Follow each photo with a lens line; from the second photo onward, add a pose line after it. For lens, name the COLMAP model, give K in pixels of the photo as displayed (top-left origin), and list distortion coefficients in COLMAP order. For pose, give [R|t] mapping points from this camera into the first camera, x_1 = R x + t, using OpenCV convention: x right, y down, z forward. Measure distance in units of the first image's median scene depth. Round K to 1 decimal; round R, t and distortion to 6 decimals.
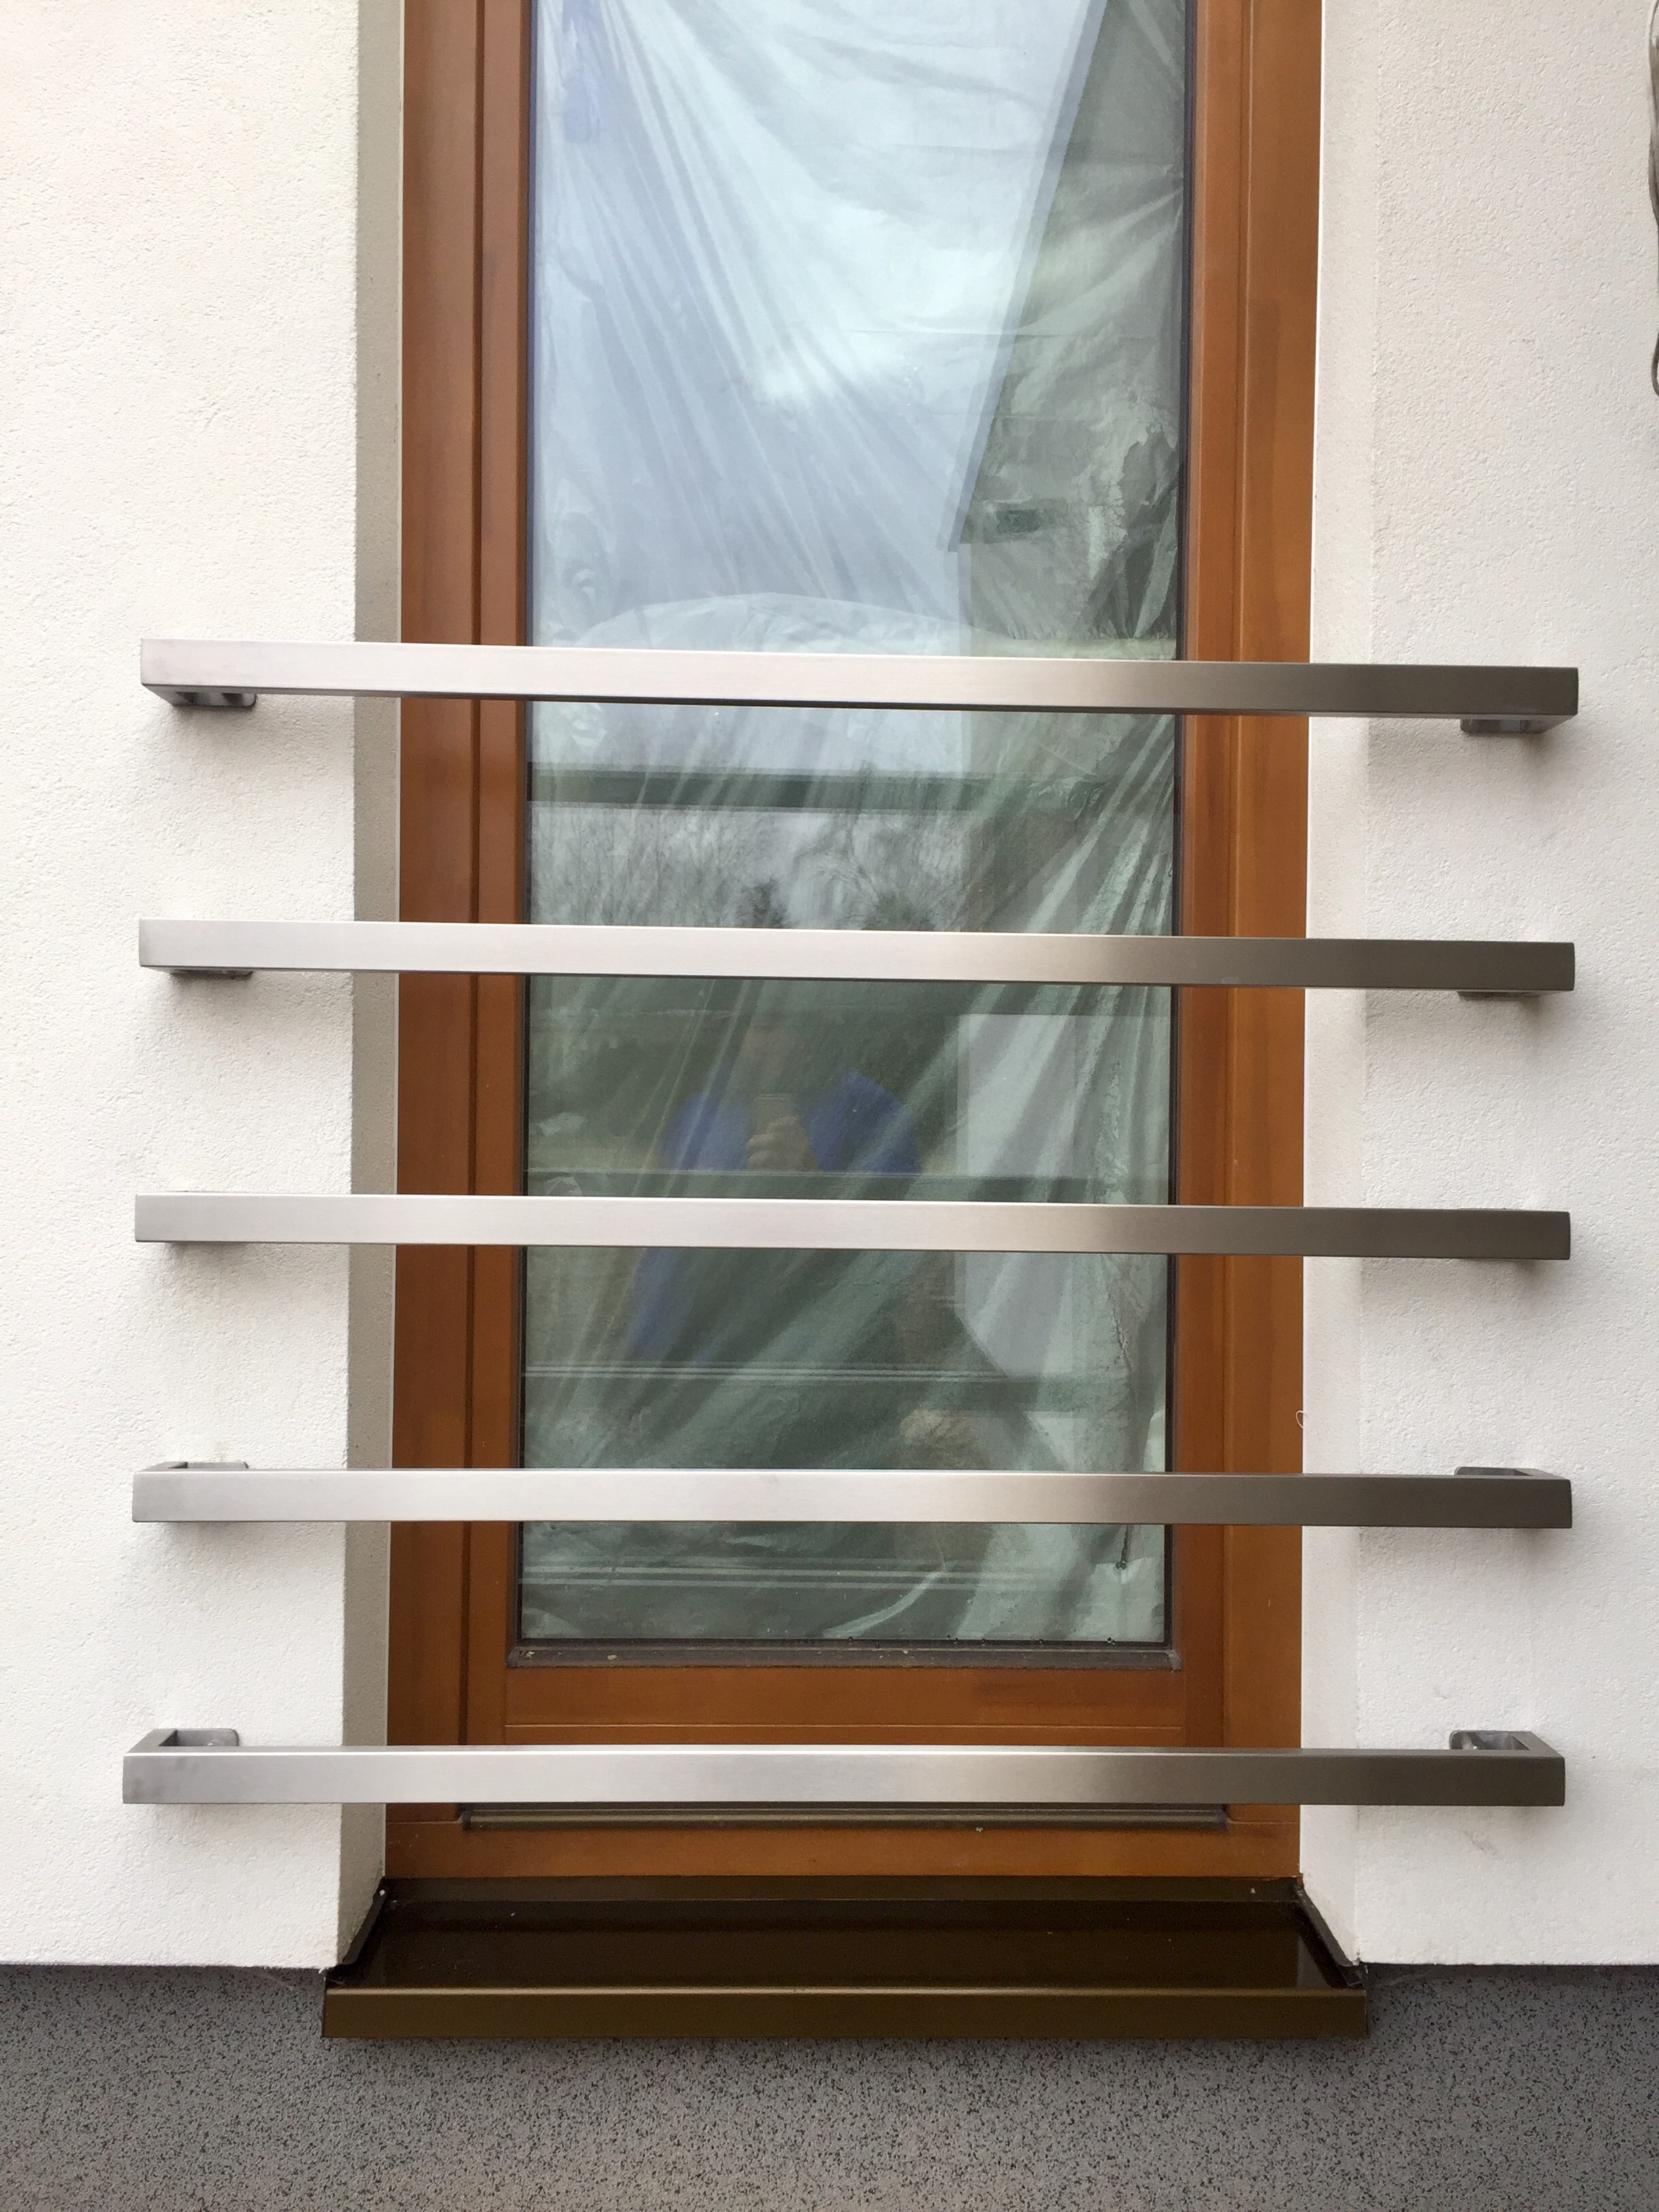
lens RADIAL K [[1874.5, 0, 829.5], [0, 1874.5, 1106.0], [0, 0, 1]] dist [0.109721, -0.156846]
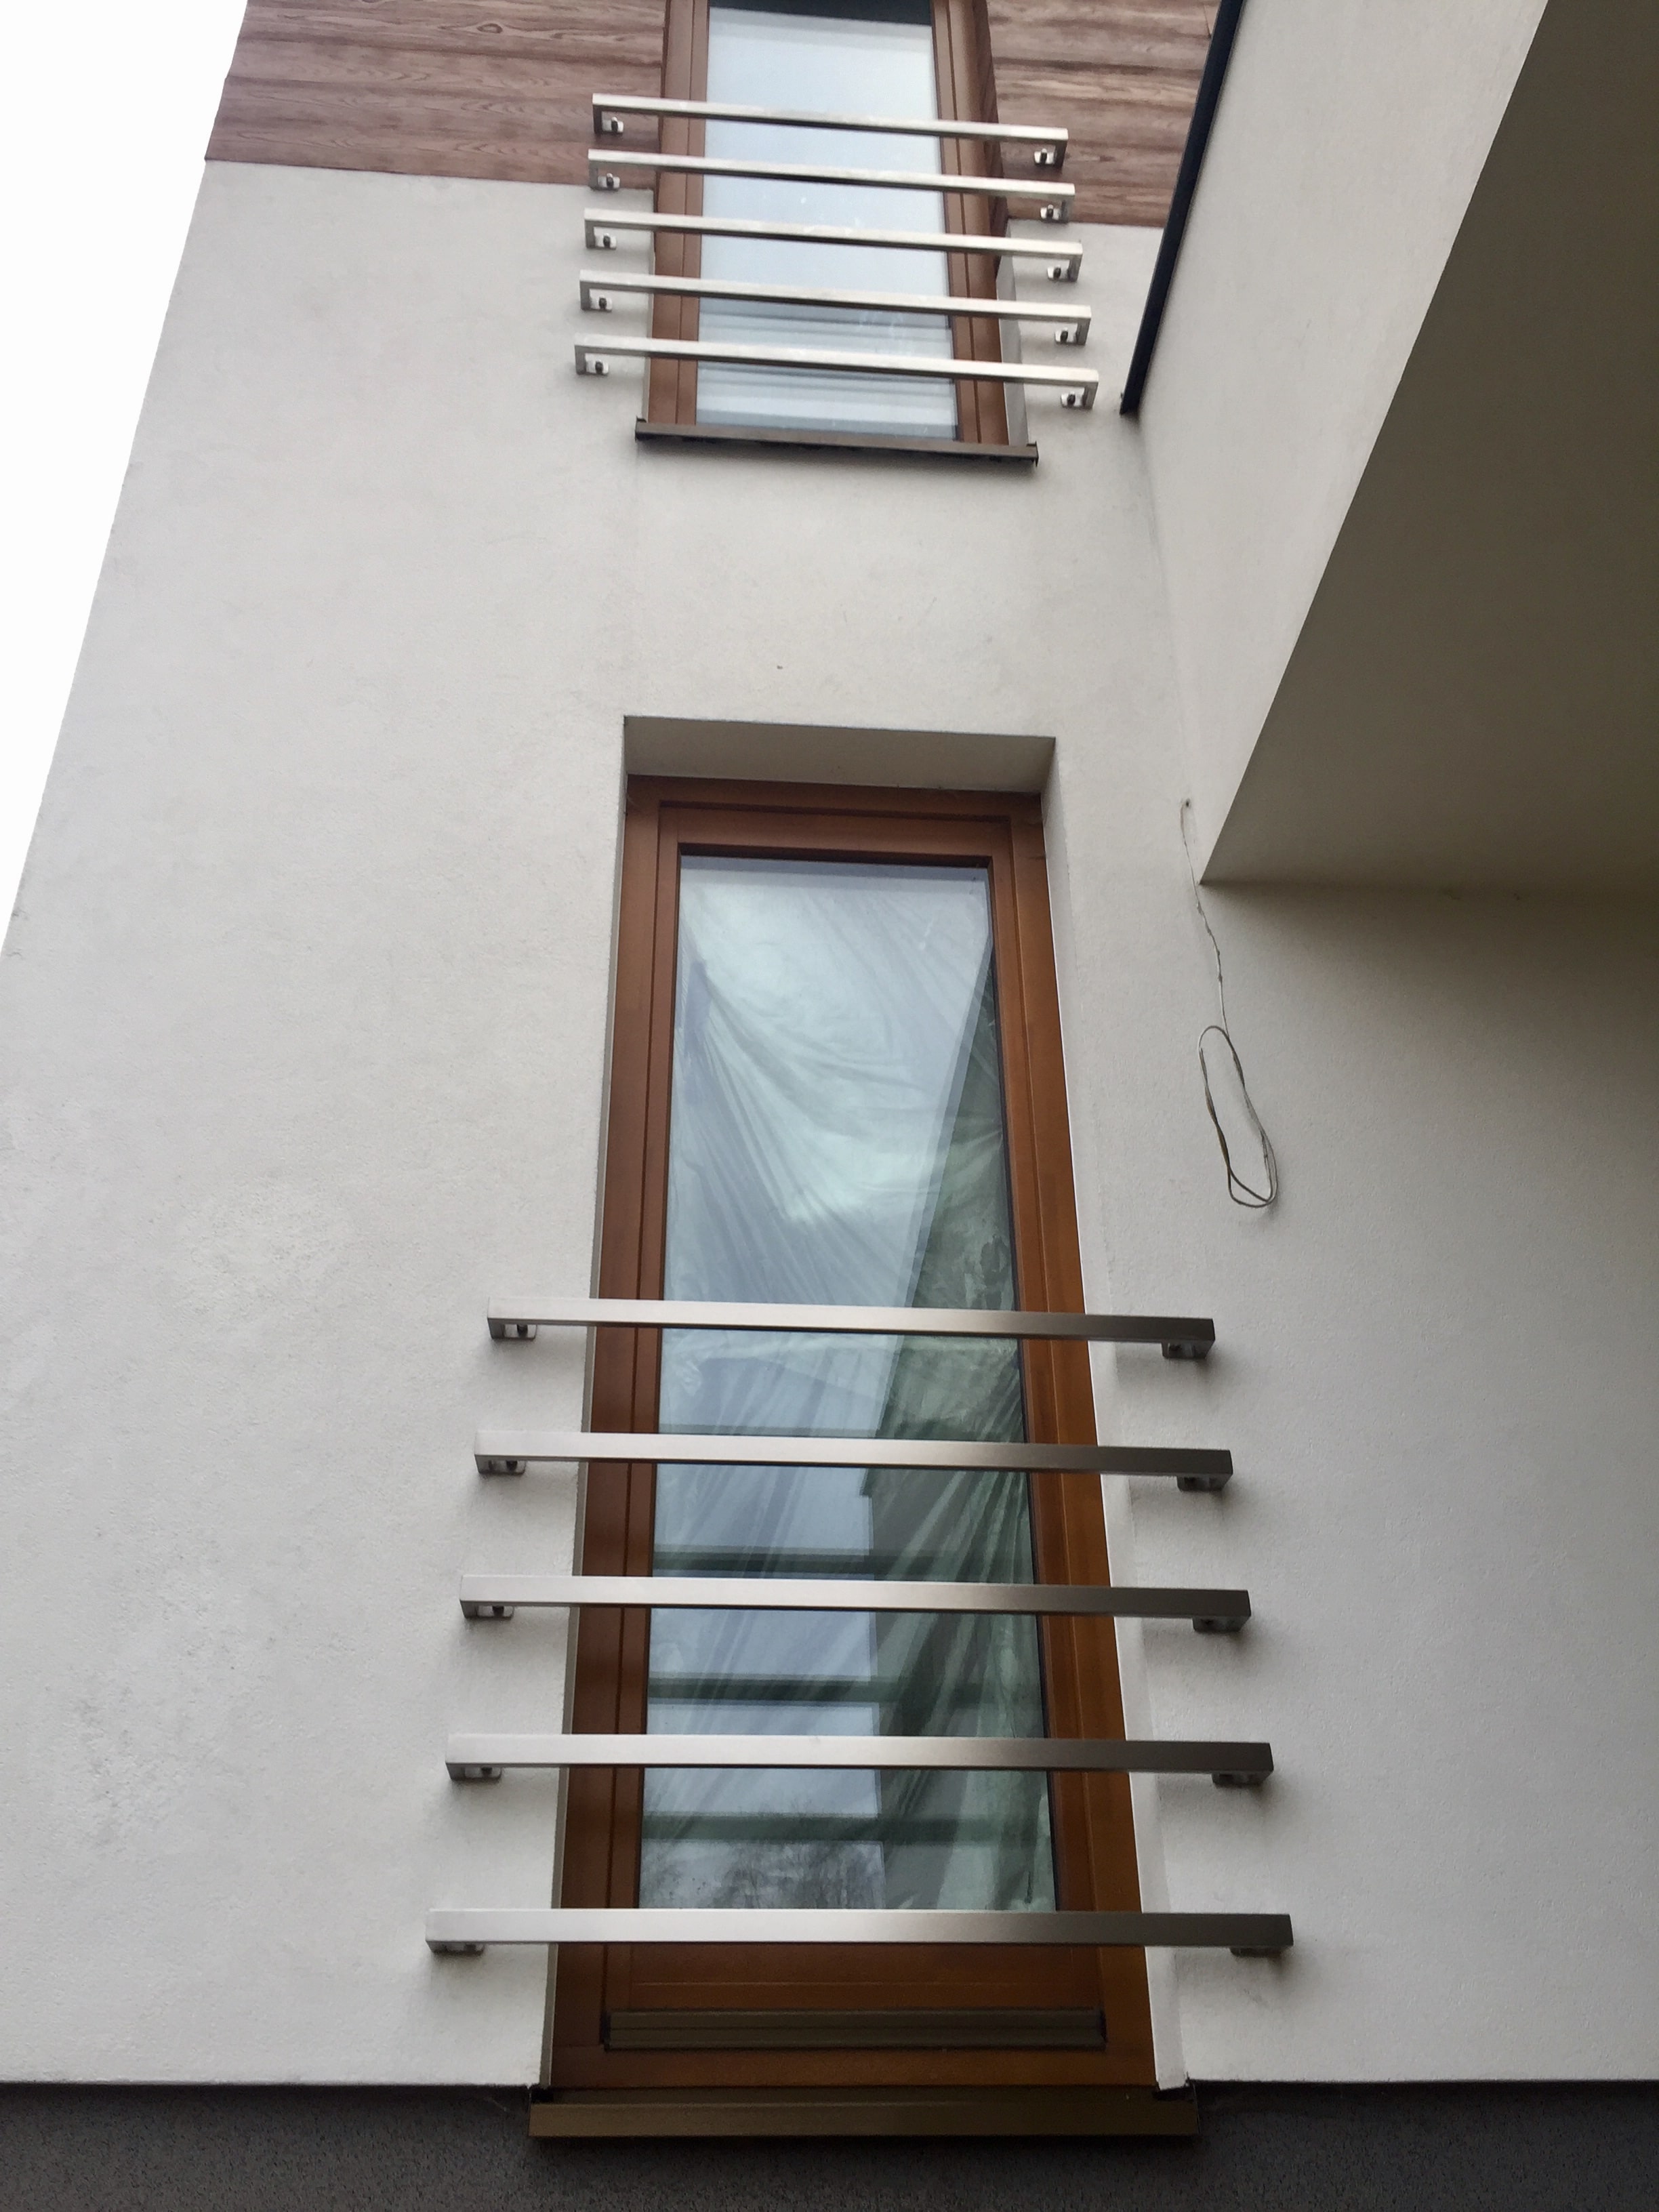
lens RADIAL K [[1874.5, 0, 829.5], [0, 1874.5, 1106.0], [0, 0, 1]] dist [0.109721, -0.156846]
pose [[0.998277, 0.011428, 0.057560, -0.103167], [0.020019, 0.855700, -0.517085, 0.495323], [-0.055163, 0.517346, 0.853997, -0.648667]]
